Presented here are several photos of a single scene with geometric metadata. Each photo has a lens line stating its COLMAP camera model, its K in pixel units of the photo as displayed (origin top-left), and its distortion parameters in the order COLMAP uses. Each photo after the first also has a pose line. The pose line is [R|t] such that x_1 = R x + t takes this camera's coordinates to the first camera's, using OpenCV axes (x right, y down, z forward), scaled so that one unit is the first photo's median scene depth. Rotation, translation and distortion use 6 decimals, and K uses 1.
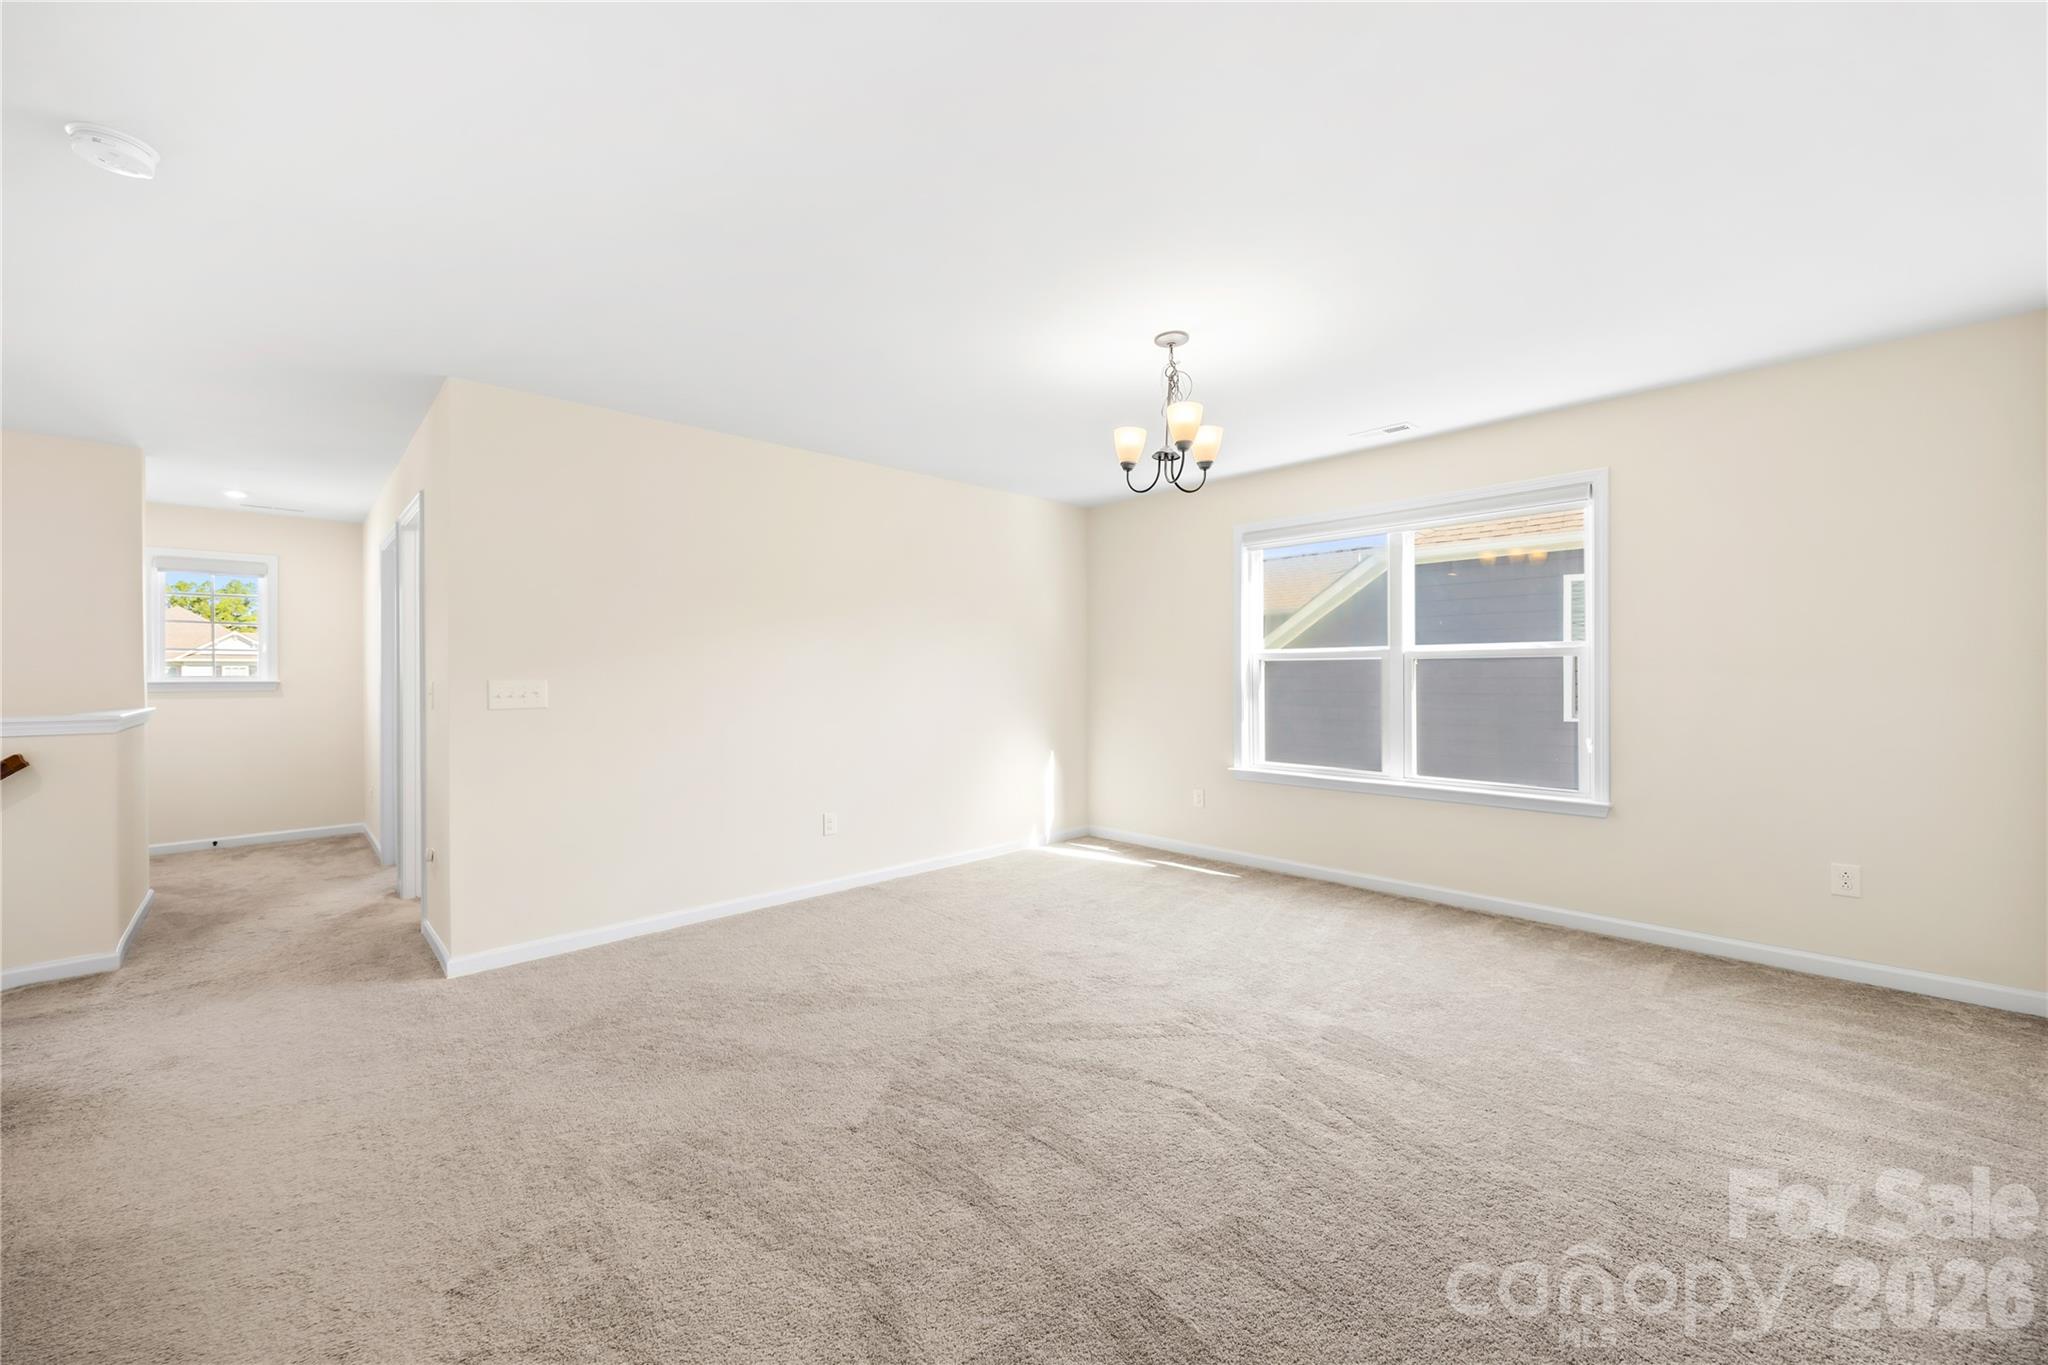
lens RADIAL K [[809.9, 0, 1027.0], [0, 809.9, 677.7], [0, 0, 1]] dist [0.000111, 0.000052]
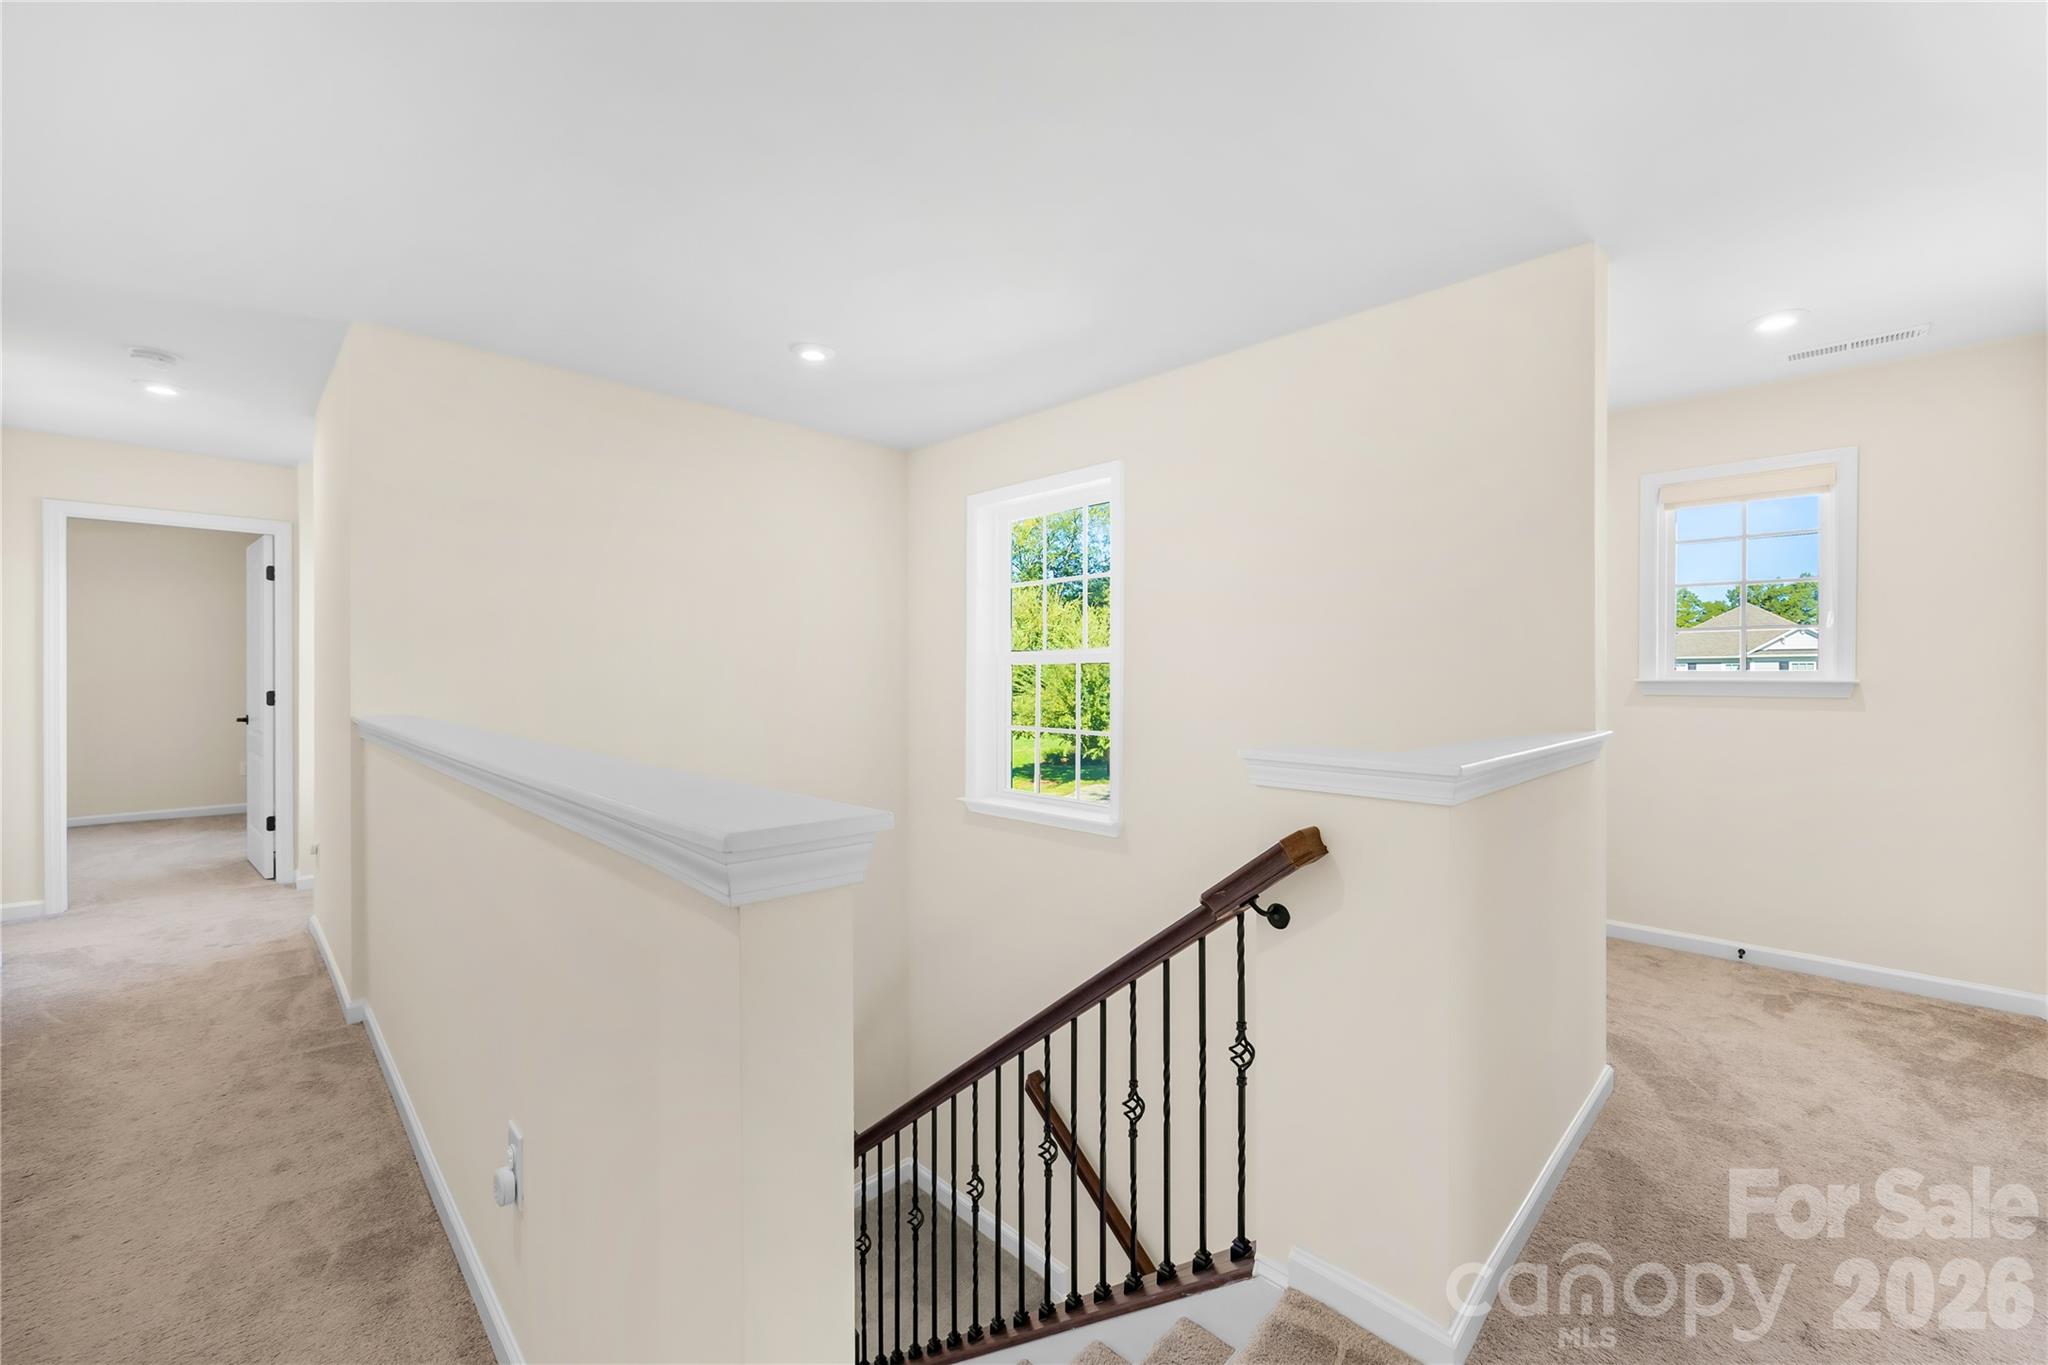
lens RADIAL K [[809.9, 0, 1027.1], [0, 809.9, 676.7], [0, 0, 1]] dist [0.000111, 0.000052]
pose [[0.031201, 0.007287, -0.999487, -0.074967], [-0.003937, 0.999967, 0.007168, -0.000155], [0.999505, 0.003712, 0.031228, 0.080293]]
